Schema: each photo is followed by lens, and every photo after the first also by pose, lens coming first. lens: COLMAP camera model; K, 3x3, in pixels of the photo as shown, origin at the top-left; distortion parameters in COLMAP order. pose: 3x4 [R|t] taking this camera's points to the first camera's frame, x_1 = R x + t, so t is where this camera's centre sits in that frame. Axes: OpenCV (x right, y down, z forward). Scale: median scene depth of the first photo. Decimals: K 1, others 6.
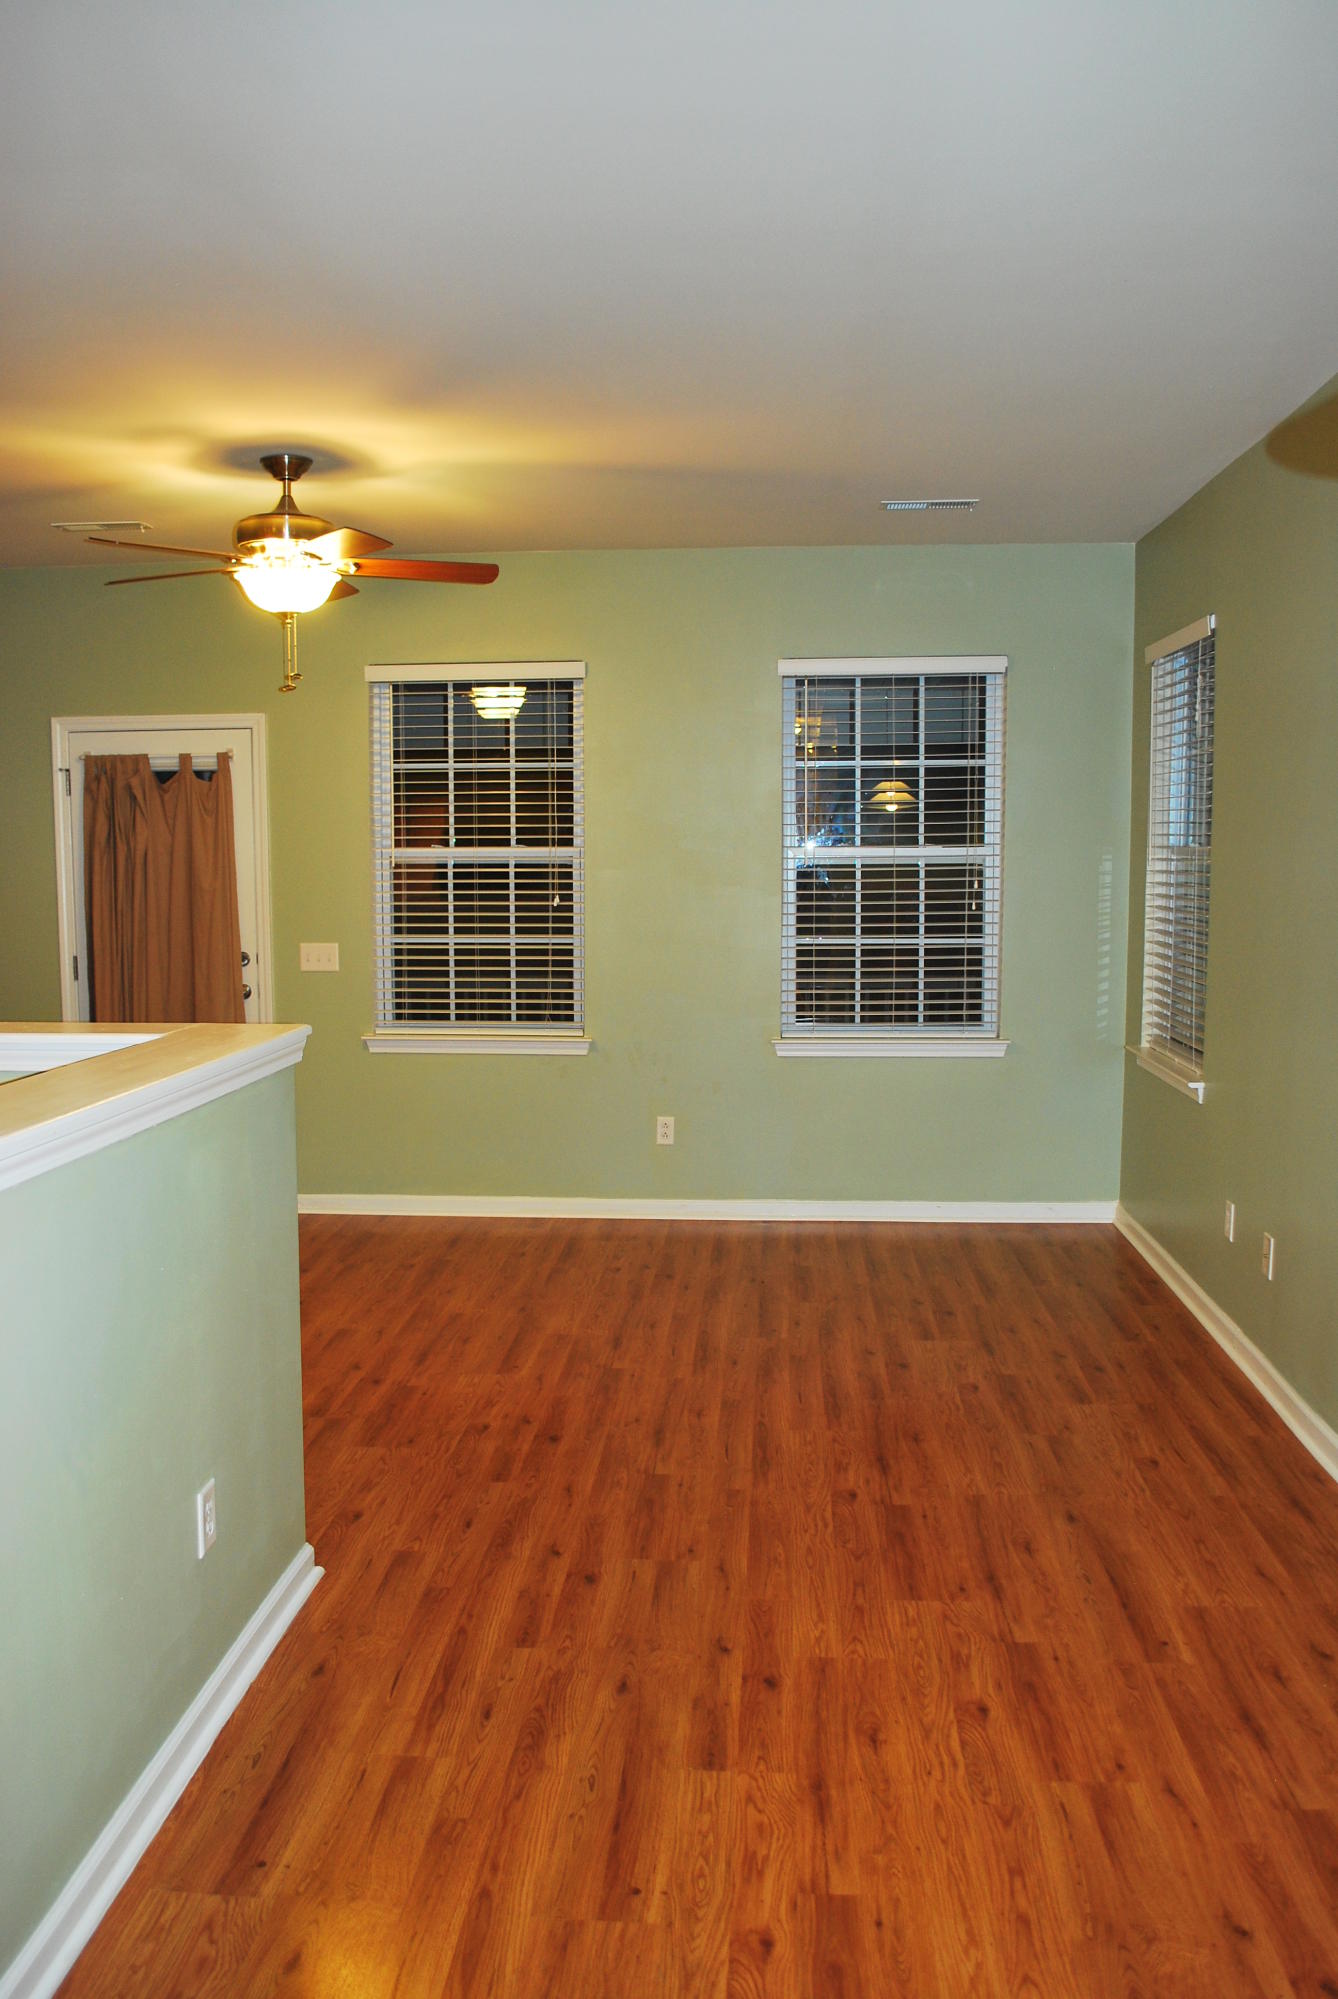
lens RADIAL K [[1546.5, 0, 669.0], [0, 1546.5, 999.5], [0, 0, 1]] dist [-0.065685, 0.004526]
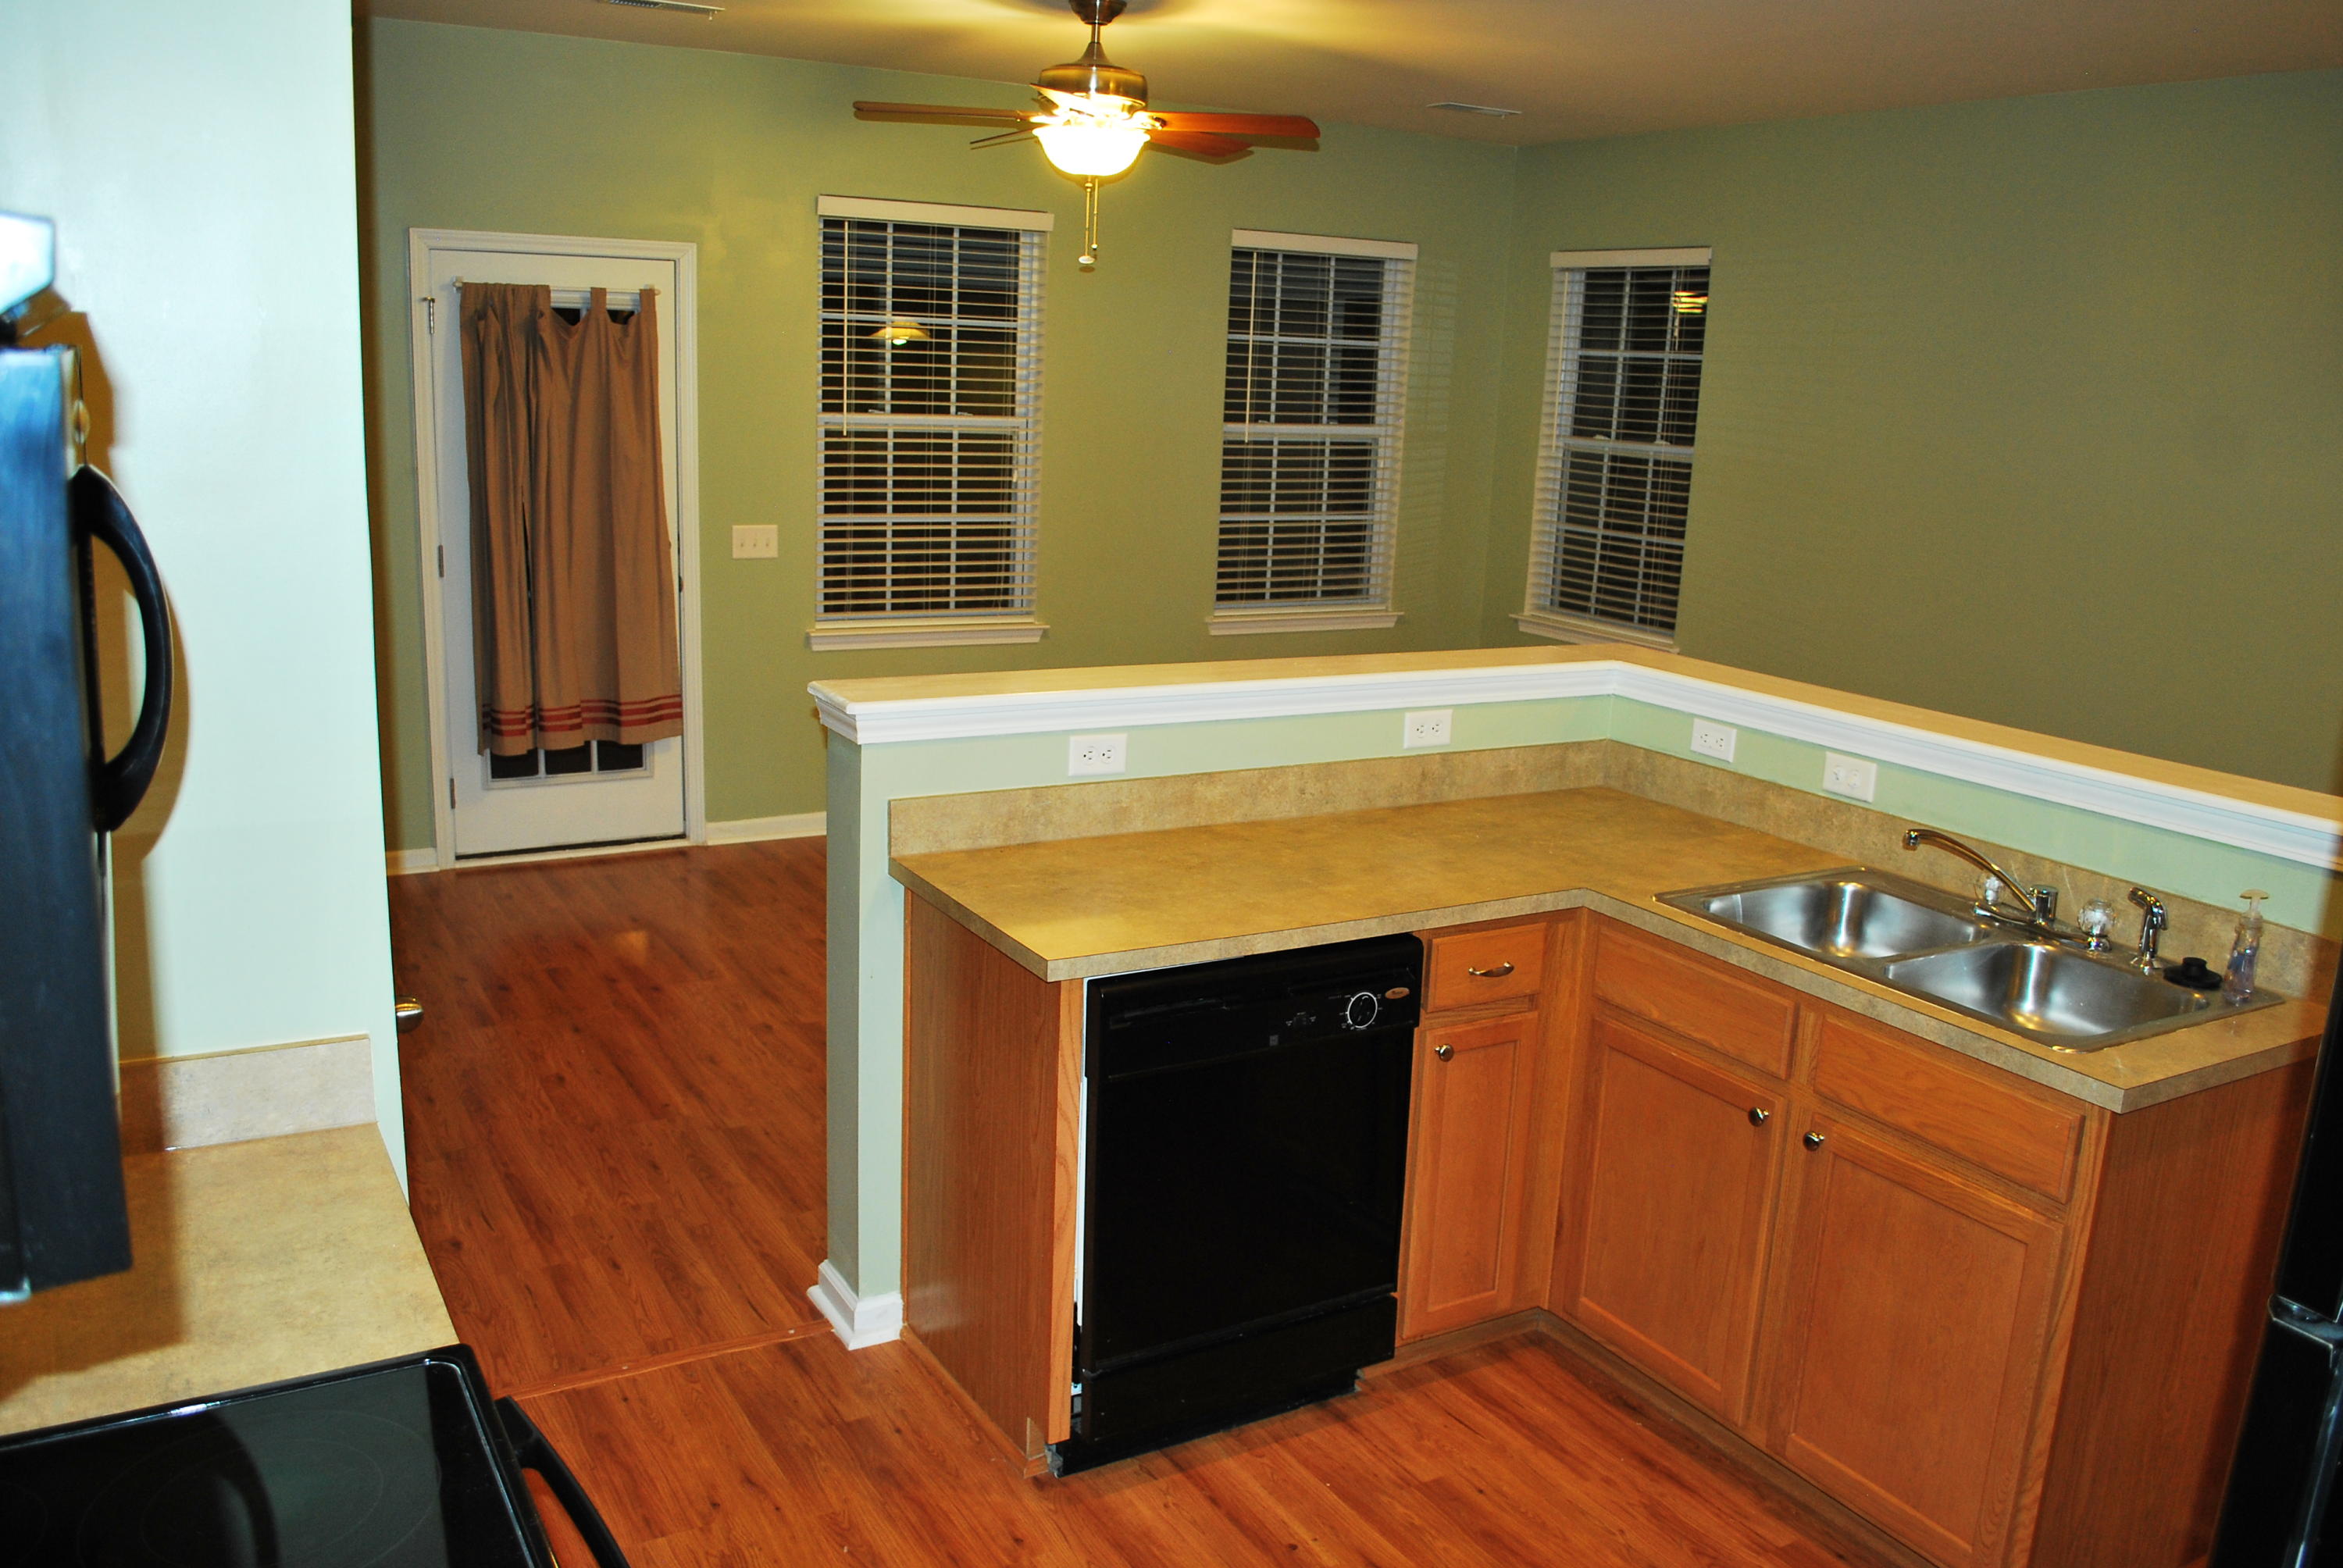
lens RADIAL K [[1855.6, 0, 1176.0], [0, 1855.6, 809.4], [0, 0, 1]] dist [-0.084794, 0.014321]
pose [[0.823299, -0.092154, 0.560077, -0.625056], [0.026115, 0.991837, 0.124807, -0.001811], [-0.567007, -0.088127, 0.818985, 0.025494]]
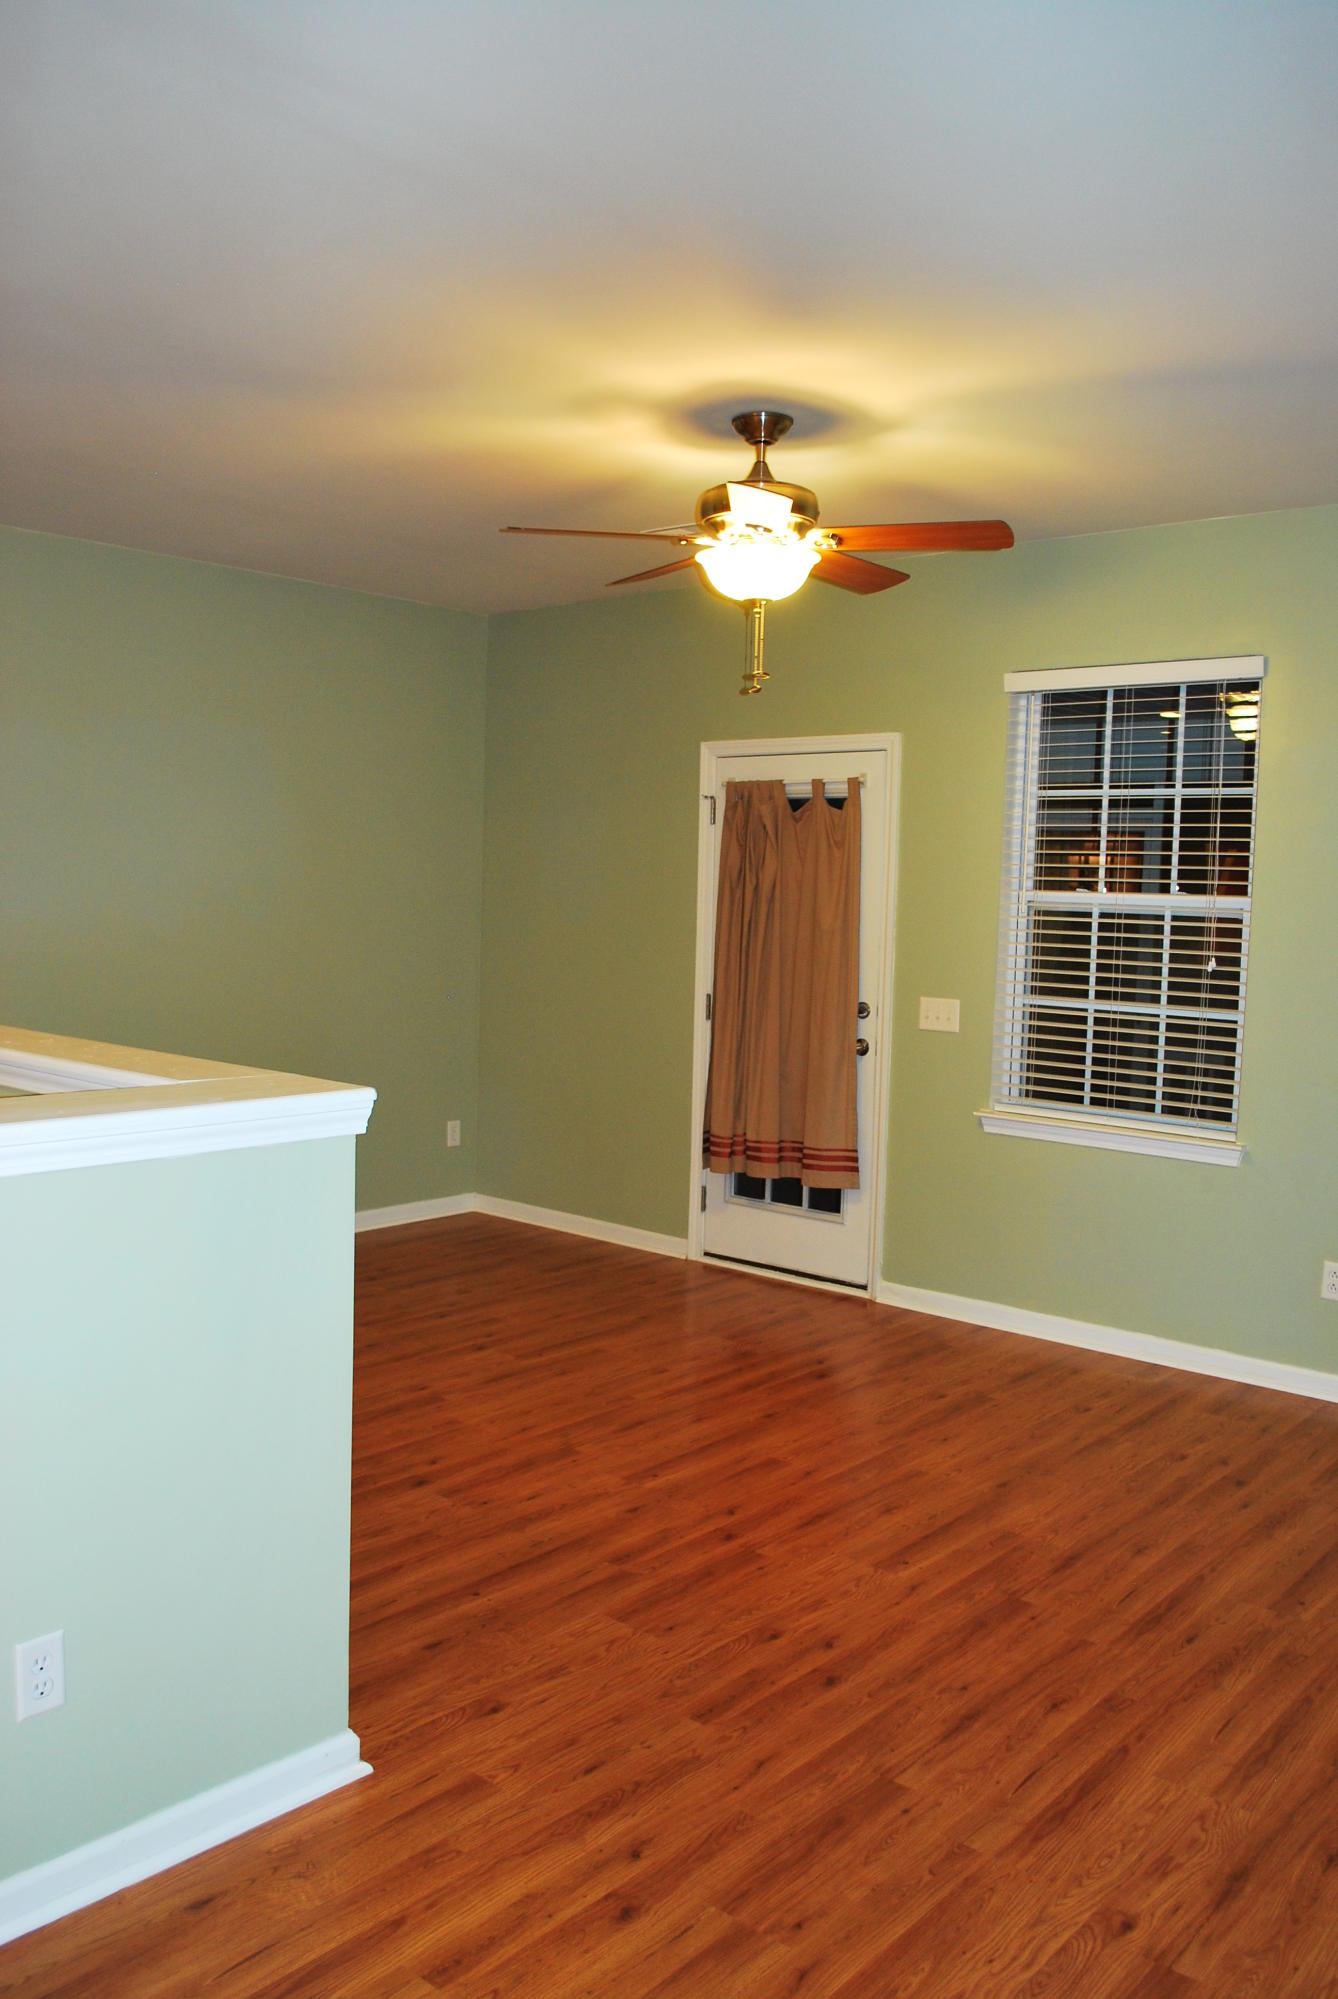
lens RADIAL K [[1583.3, 0, 669.0], [0, 1583.3, 999.5], [0, 0, 1]] dist [-0.084794, 0.014321]
pose [[0.810324, 0.069177, -0.581885, 0.164230], [-0.090241, 0.995893, -0.007273, -0.015958], [0.578992, 0.058403, 0.813239, 0.199075]]
